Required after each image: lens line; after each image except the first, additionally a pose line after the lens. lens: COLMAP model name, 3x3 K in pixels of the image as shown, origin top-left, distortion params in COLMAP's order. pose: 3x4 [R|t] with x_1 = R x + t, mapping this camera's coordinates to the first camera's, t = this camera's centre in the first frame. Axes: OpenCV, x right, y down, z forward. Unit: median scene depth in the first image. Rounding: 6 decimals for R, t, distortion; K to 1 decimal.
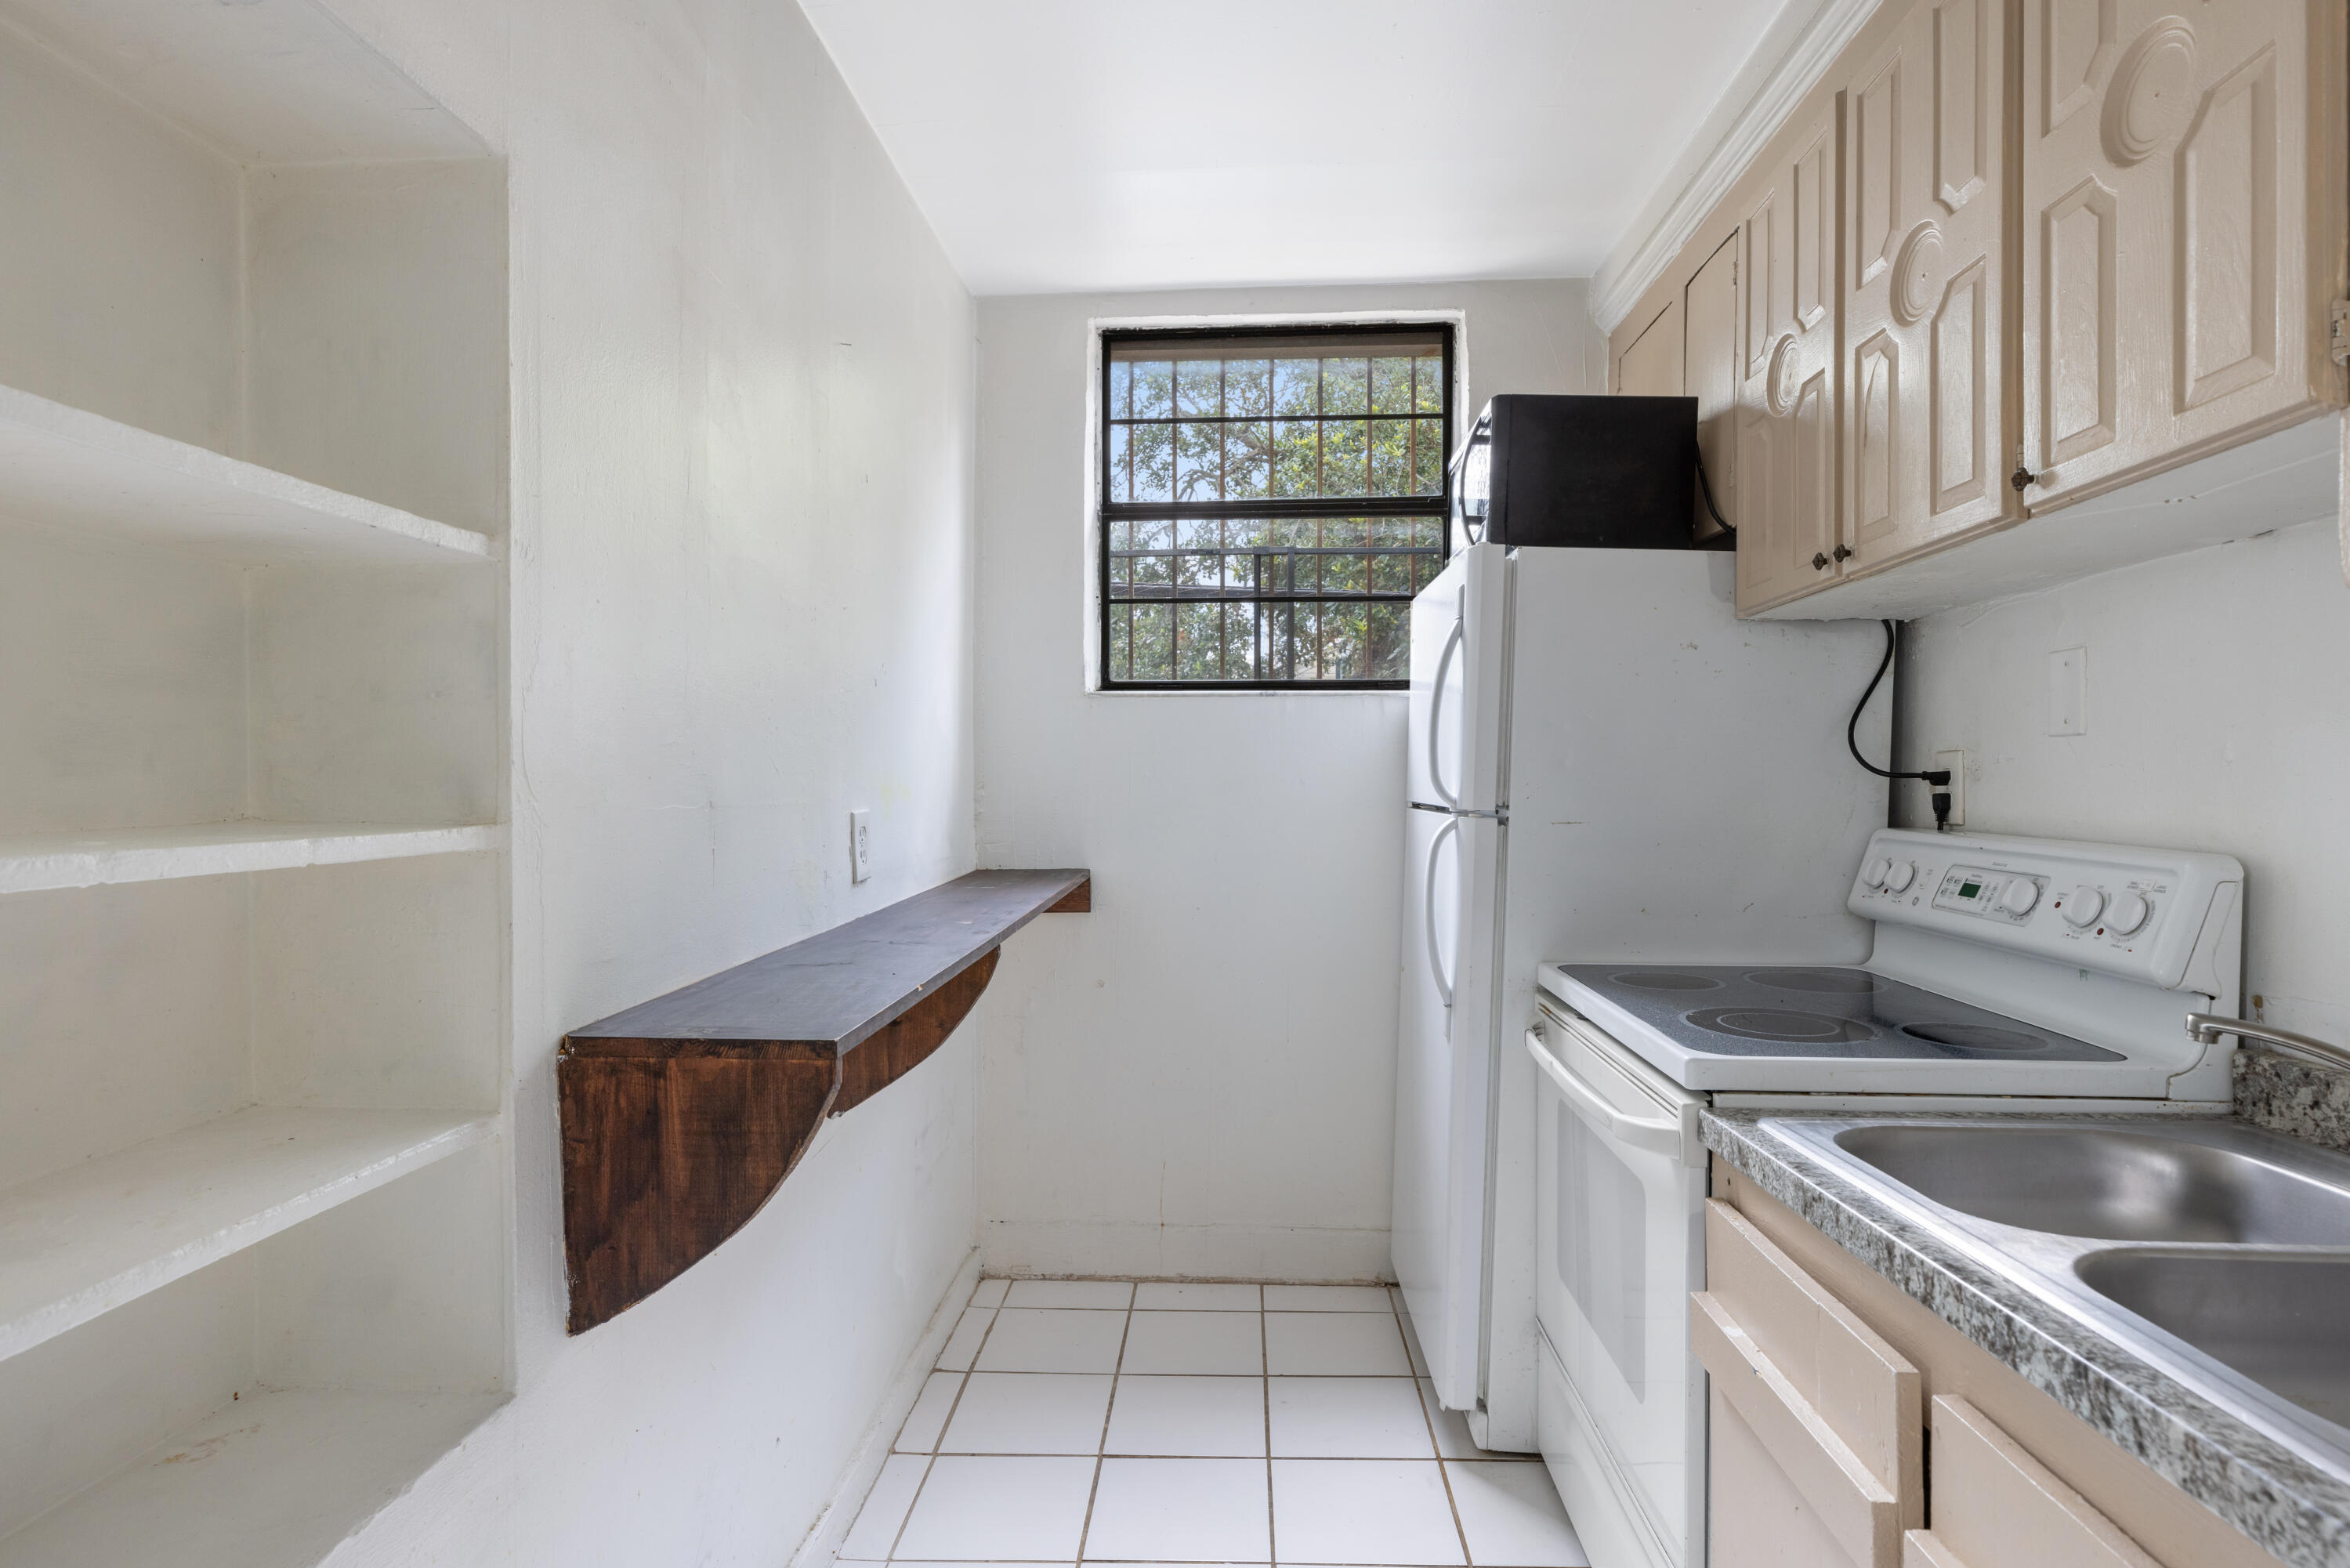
lens RADIAL K [[1243.4, 0, 1151.7], [0, 1243.4, 793.7], [0, 0, 1]] dist [-0.003903, -0.001211]
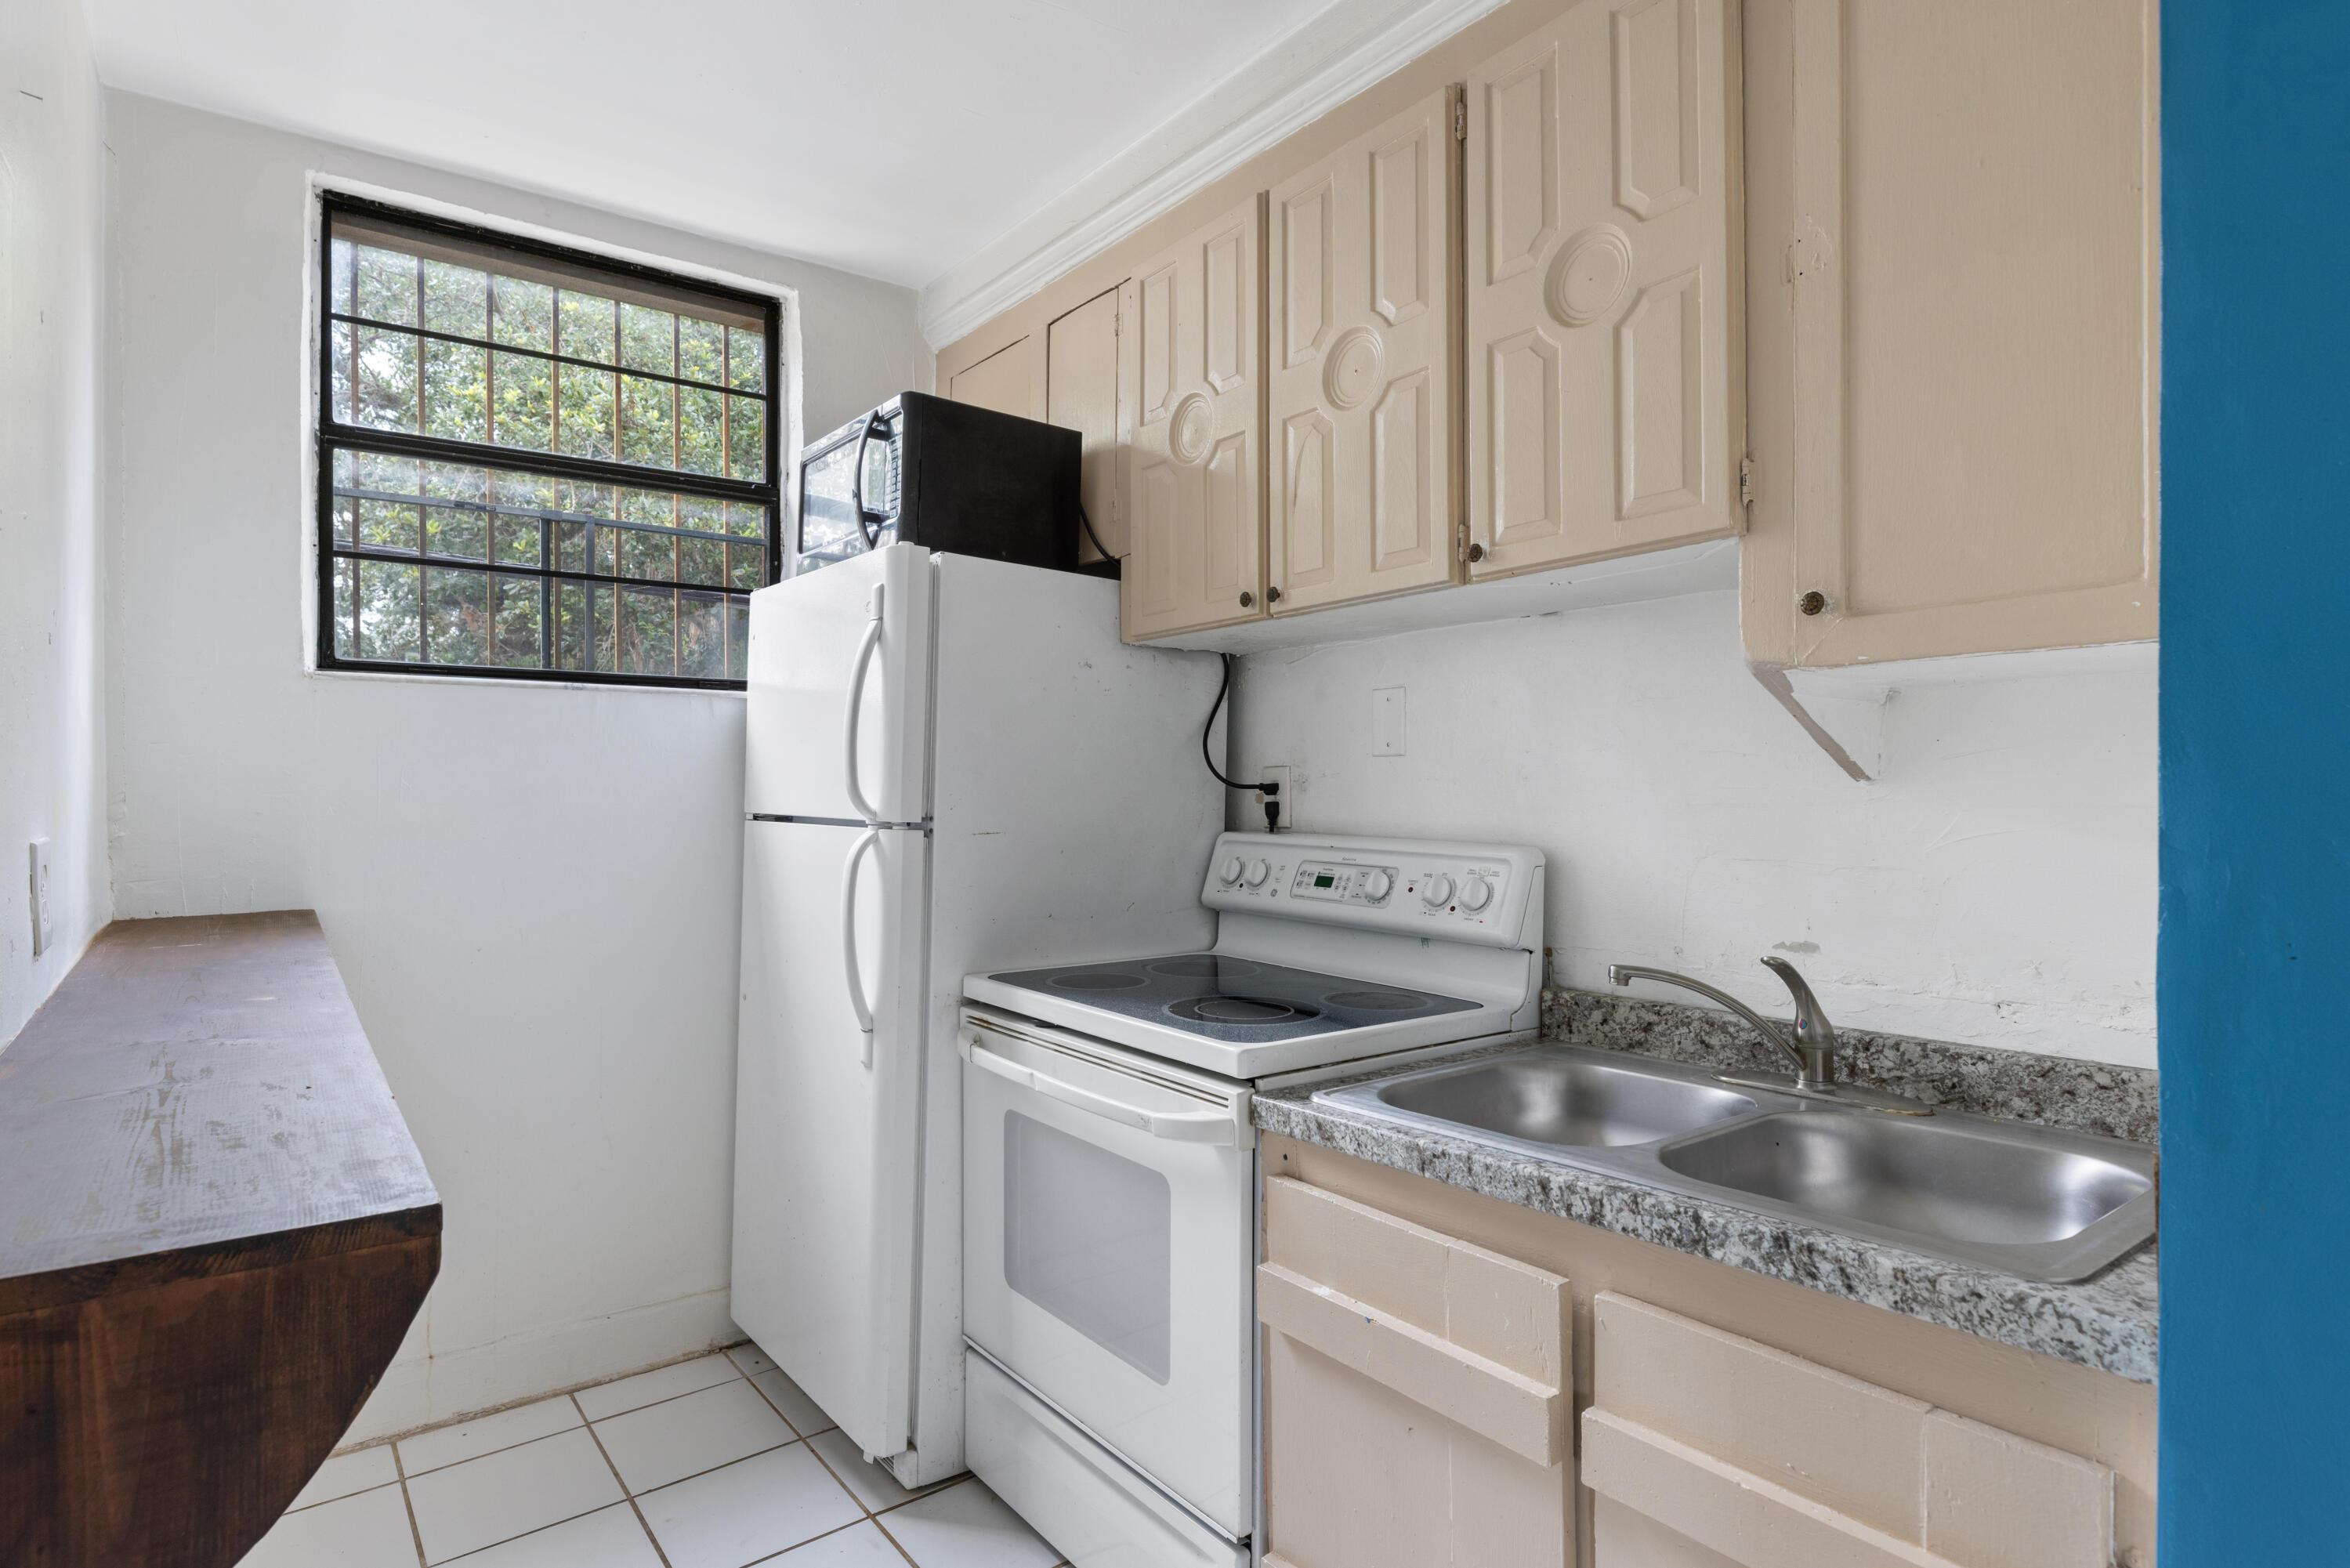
lens RADIAL K [[1243.4, 0, 1160.6], [0, 1243.4, 798.3], [0, 0, 1]] dist [-0.003903, -0.001211]
pose [[0.757347, -0.005640, 0.652988, -0.227736], [0.006336, 0.999979, 0.001288, -0.005392], [-0.652982, 0.003162, 0.757367, 0.159026]]
